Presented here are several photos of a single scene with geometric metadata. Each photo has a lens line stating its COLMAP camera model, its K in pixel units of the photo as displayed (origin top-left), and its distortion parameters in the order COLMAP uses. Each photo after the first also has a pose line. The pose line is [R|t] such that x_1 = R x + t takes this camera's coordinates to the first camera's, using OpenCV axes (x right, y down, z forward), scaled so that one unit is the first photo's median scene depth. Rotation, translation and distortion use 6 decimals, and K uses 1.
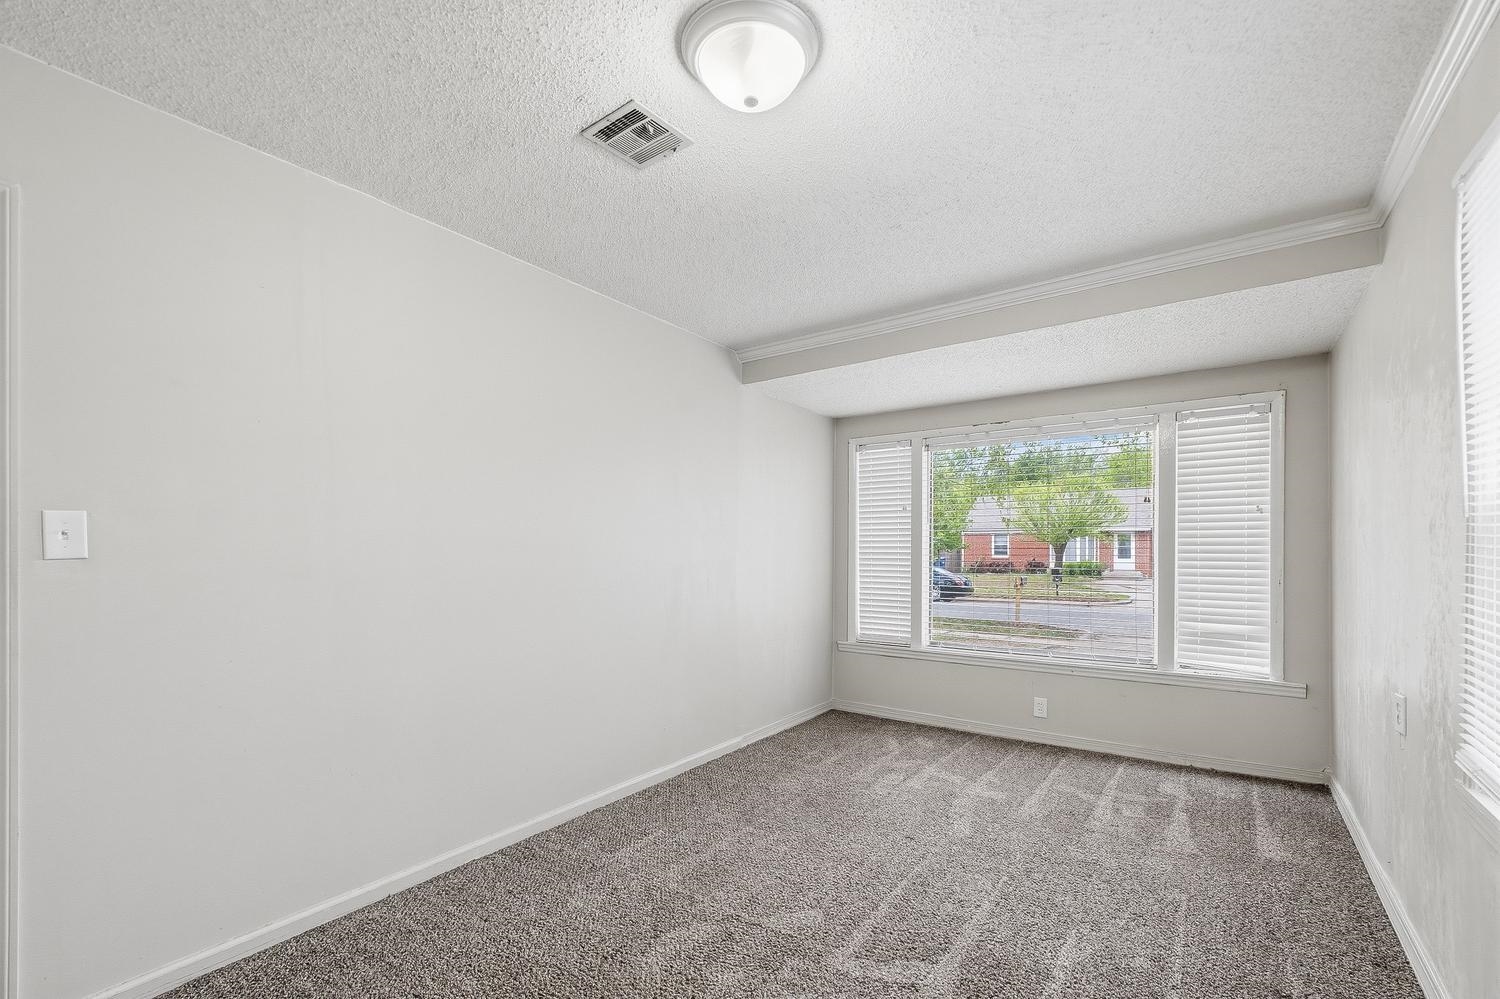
lens RADIAL K [[652.8, 0, 751.9], [0, 652.8, 550.4], [0, 0, 1]] dist [0.001150, -0.000050]
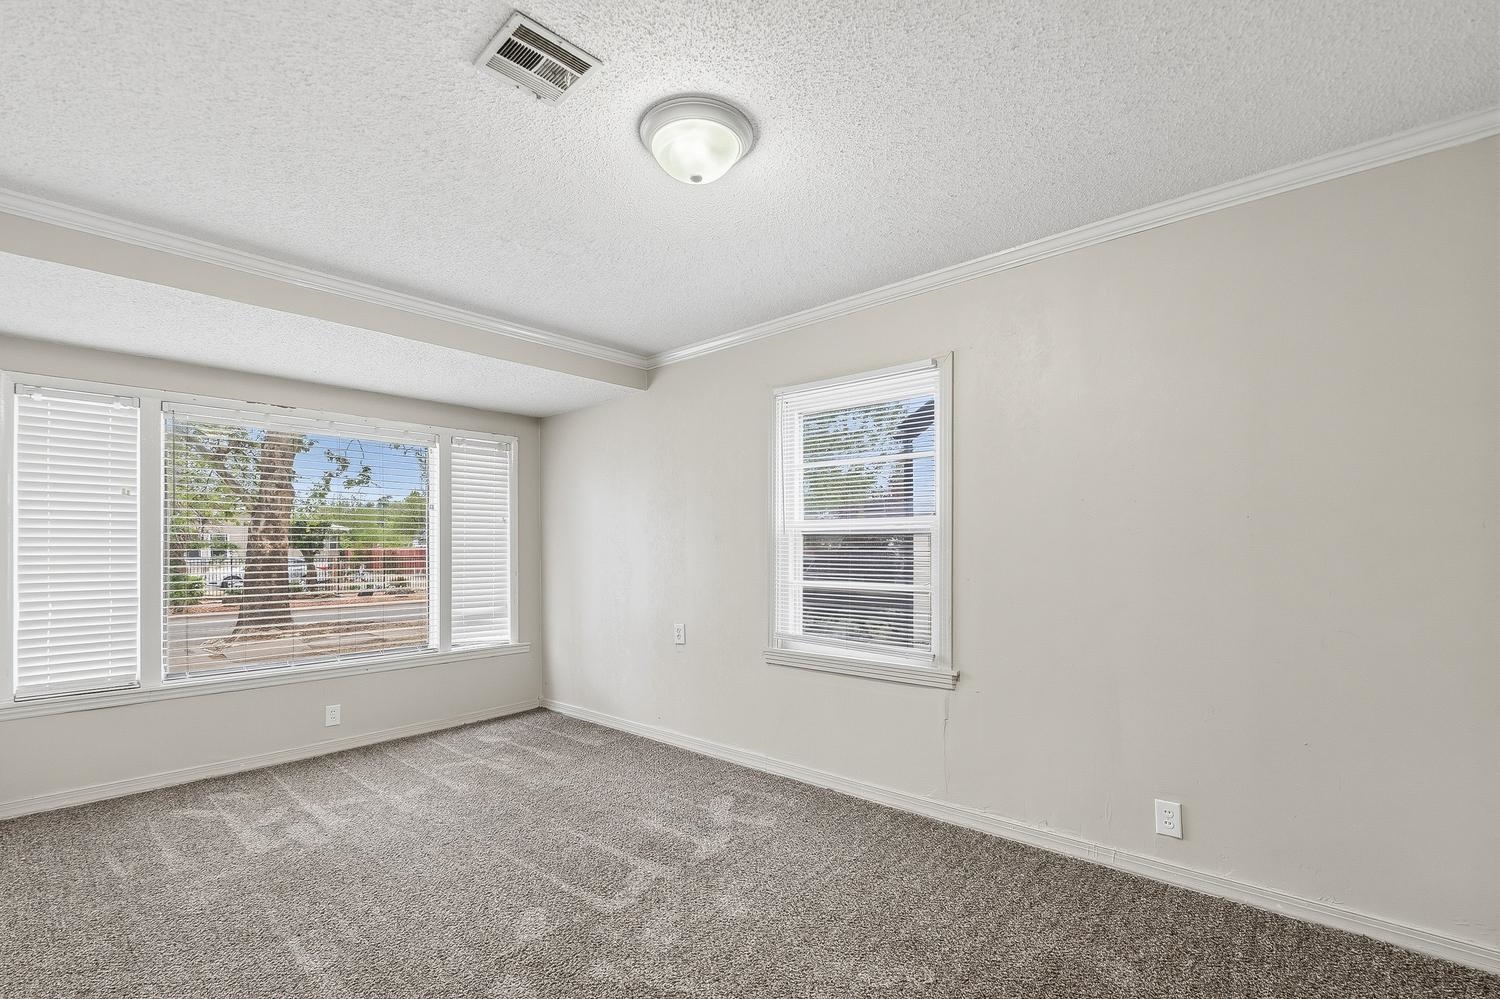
lens RADIAL K [[652.8, 0, 751.9], [0, 652.8, 550.4], [0, 0, 1]] dist [0.001150, -0.000050]
pose [[0.106003, -0.001606, 0.994365, -0.527179], [0.007193, 0.999974, 0.000848, 0.002645], [-0.994340, 0.007062, 0.106012, 0.338444]]
